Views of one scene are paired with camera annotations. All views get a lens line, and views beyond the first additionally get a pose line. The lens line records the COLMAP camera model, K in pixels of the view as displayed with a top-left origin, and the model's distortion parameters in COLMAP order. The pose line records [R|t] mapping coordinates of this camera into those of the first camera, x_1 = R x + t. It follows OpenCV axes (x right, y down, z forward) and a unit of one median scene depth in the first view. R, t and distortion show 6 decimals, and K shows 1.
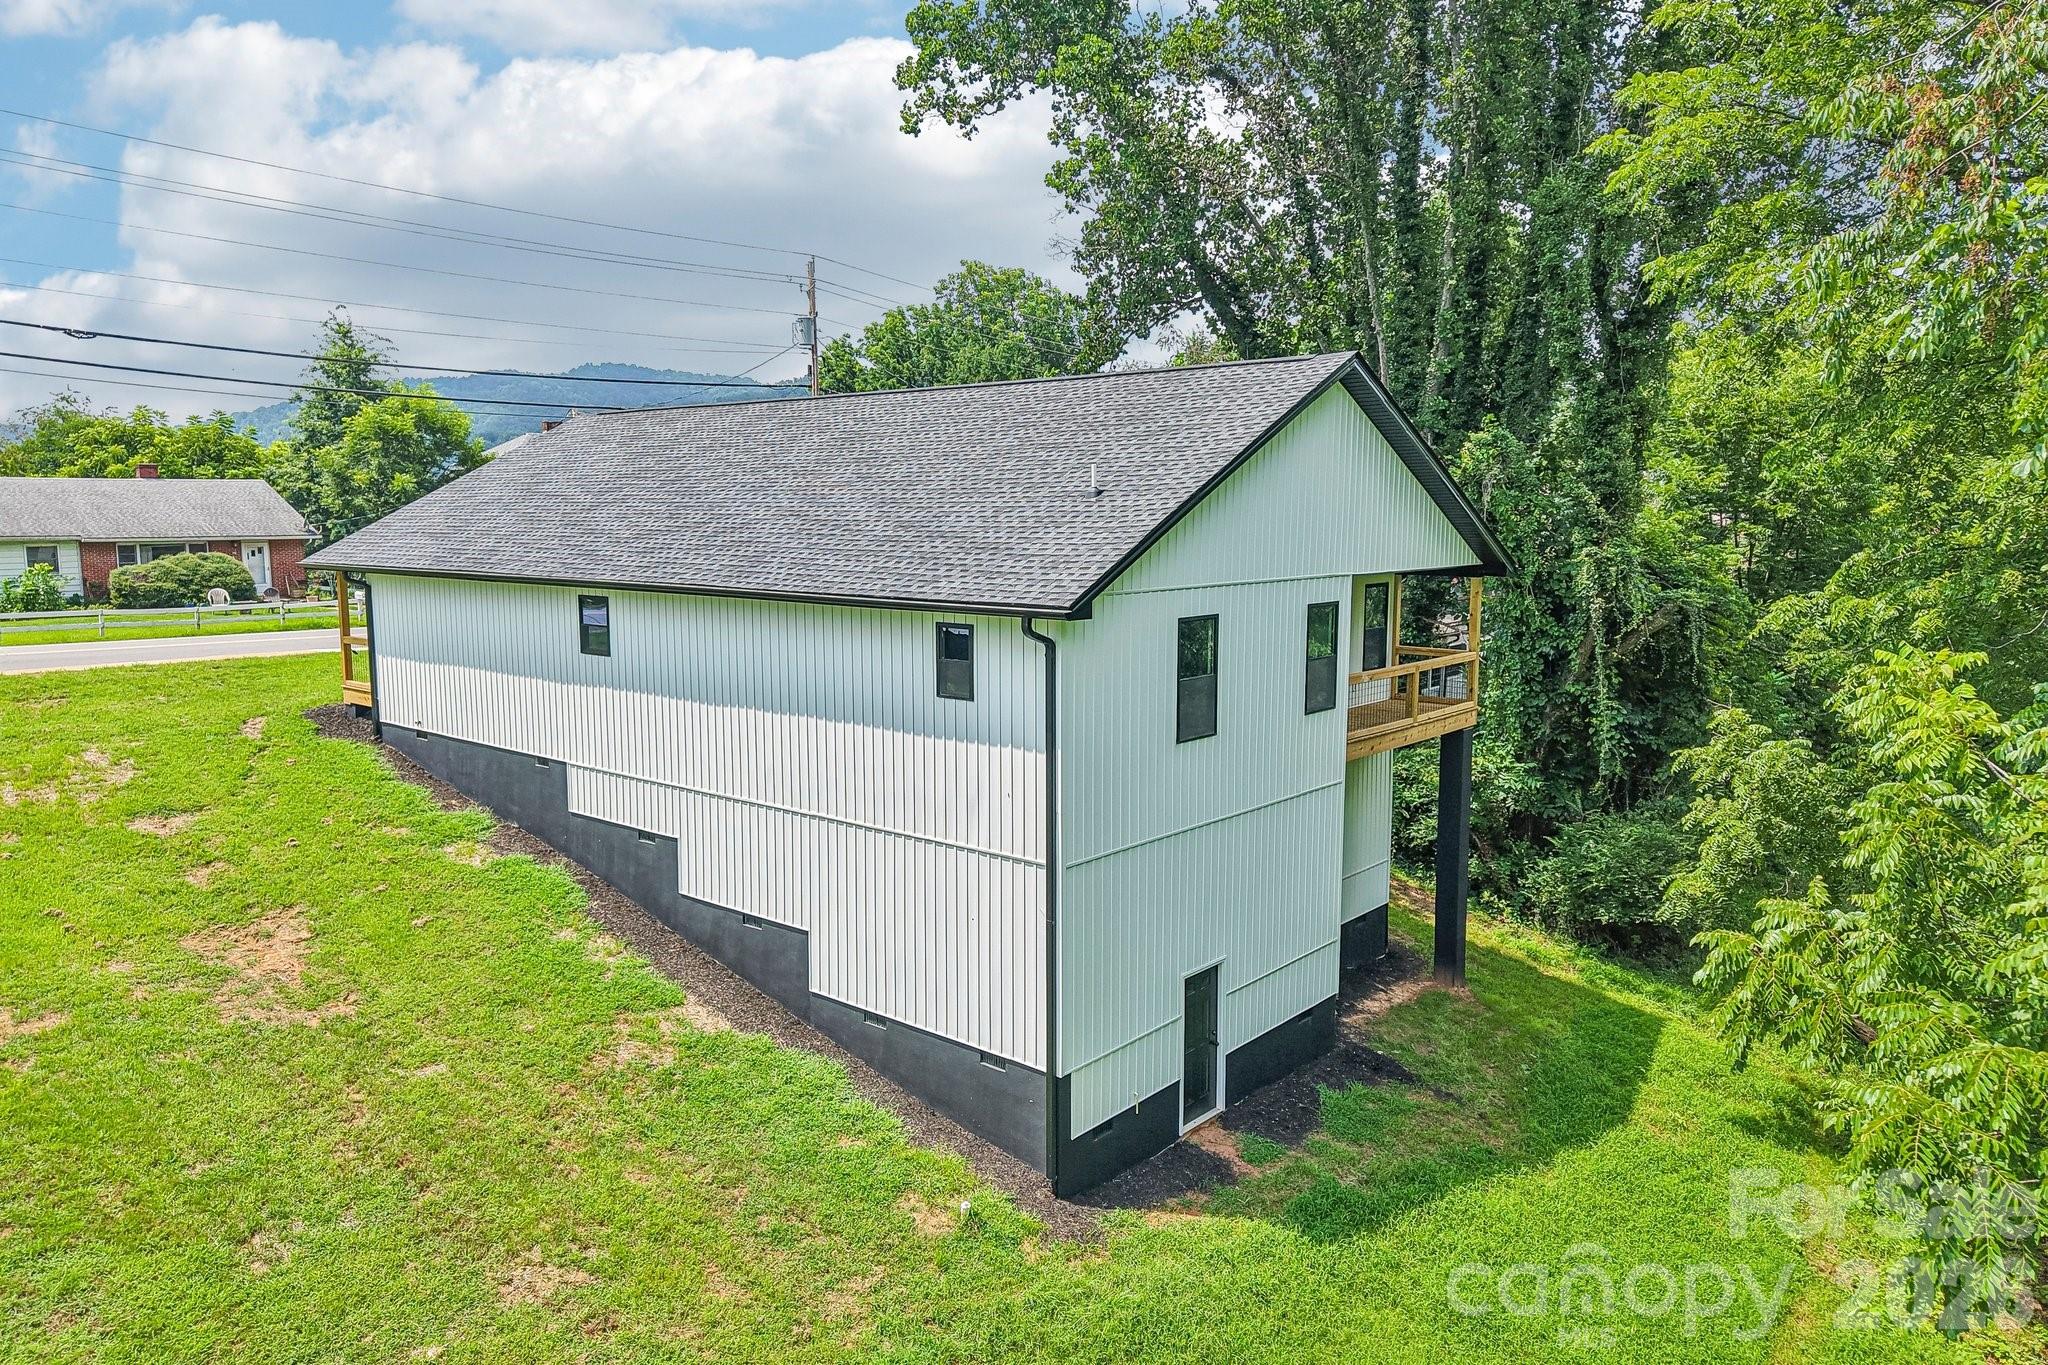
lens RADIAL K [[1371.5, 0, 1024.0], [0, 1371.5, 682.5], [0, 0, 1]] dist [0.006056, 0.004014]
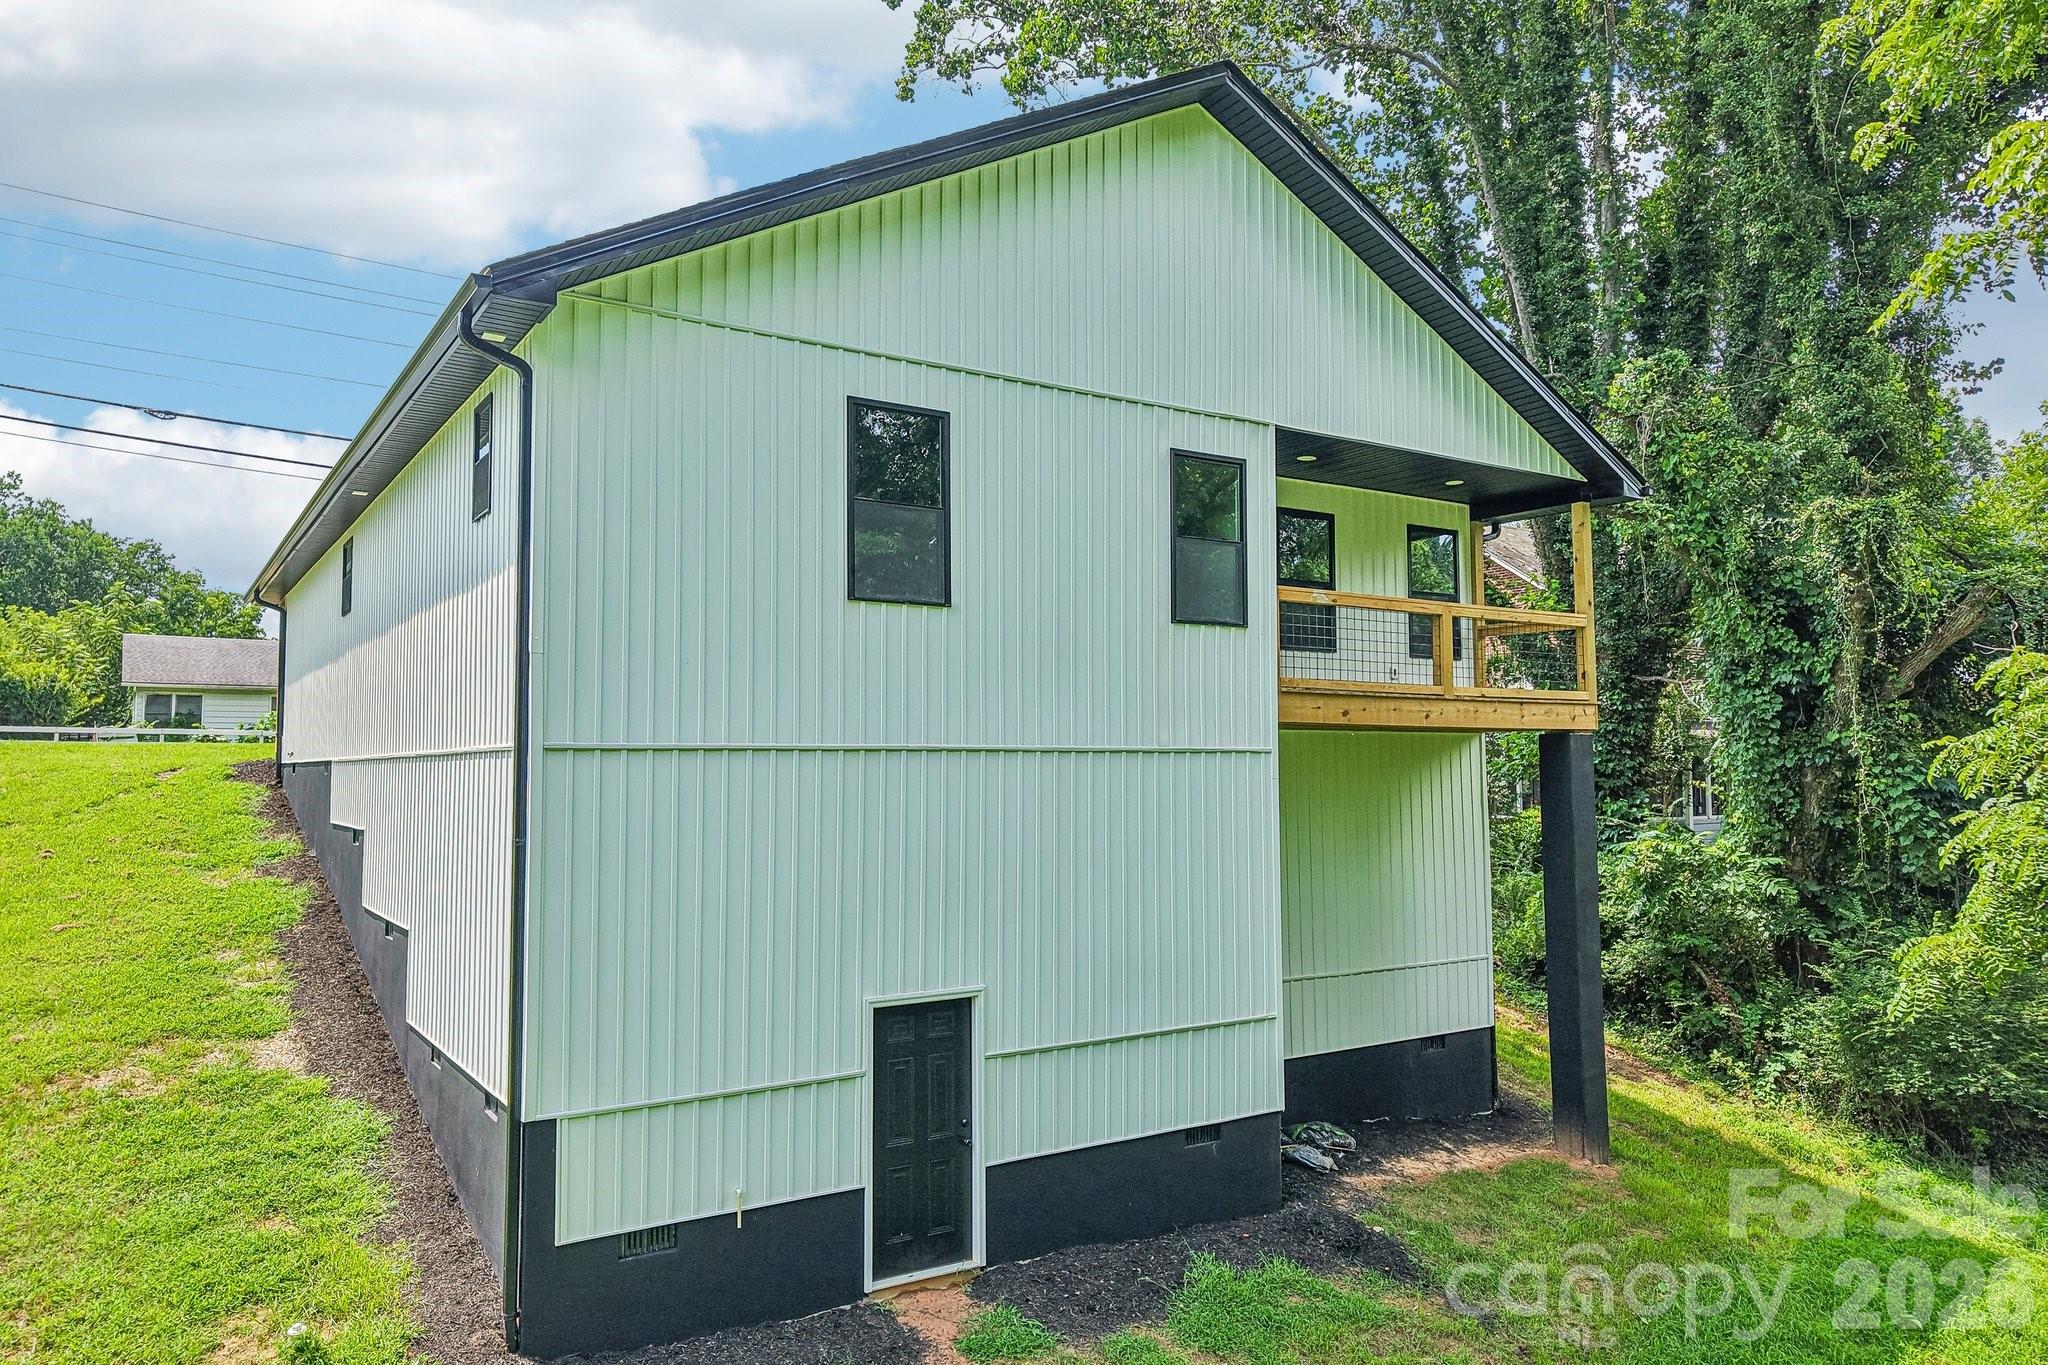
lens RADIAL K [[1371.5, 0, 1024.0], [0, 1371.5, 682.5], [0, 0, 1]] dist [0.006056, 0.004014]
pose [[0.960061, -0.022695, -0.278868, 0.273988], [-0.030887, 0.982016, -0.186253, 0.148476], [0.278080, 0.187428, 0.942095, 0.346516]]
